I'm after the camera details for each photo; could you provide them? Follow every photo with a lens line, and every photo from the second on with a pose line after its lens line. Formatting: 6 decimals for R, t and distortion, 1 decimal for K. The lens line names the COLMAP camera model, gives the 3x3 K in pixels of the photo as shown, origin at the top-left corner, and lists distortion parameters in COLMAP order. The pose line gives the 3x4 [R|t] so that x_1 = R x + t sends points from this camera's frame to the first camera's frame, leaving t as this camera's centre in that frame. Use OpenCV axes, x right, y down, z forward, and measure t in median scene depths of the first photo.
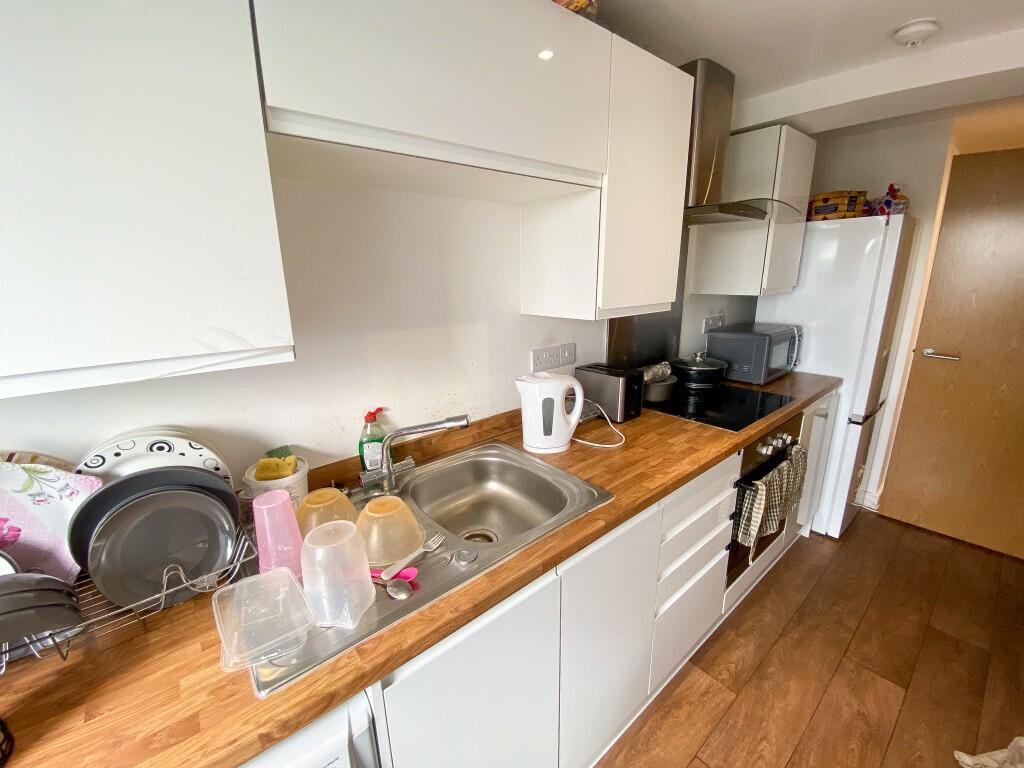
lens RADIAL K [[412.3, 0, 513.7], [0, 412.3, 384.1], [0, 0, 1]] dist [0.041143, -0.032195]
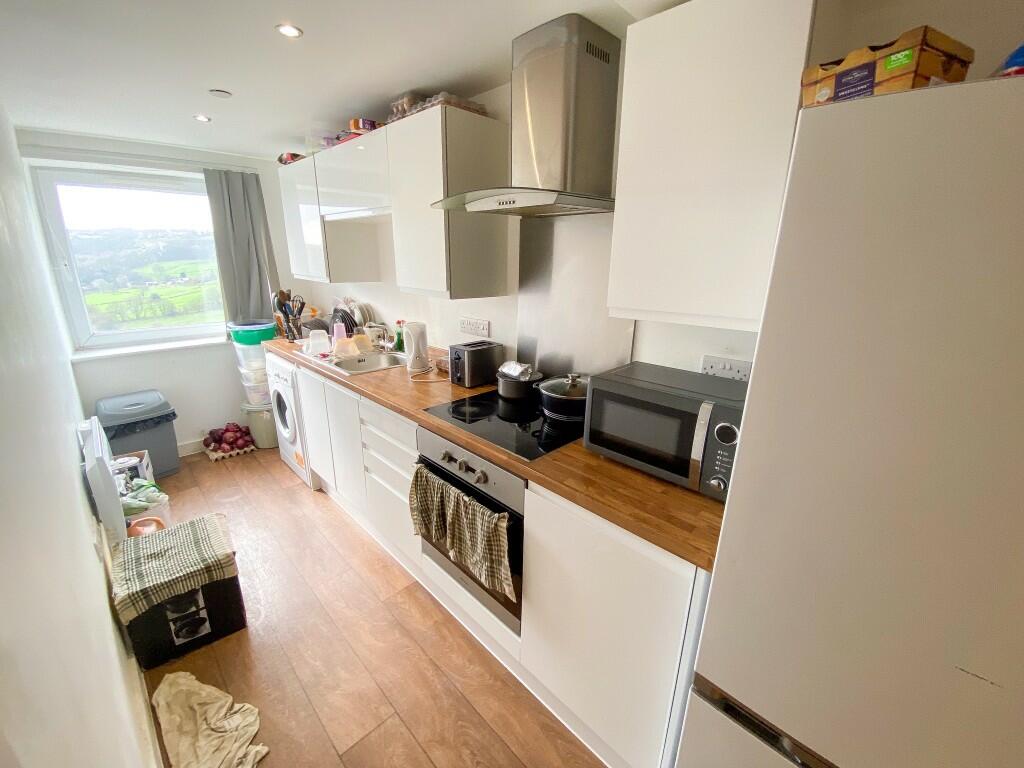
lens RADIAL K [[412.3, 0, 513.7], [0, 412.3, 384.1], [0, 0, 1]] dist [0.041143, -0.032195]
pose [[0.103089, 0.304781, -0.946827, 1.561721], [-0.275930, 0.923301, 0.267165, -0.310193], [0.955634, 0.233716, 0.179280, 0.990367]]
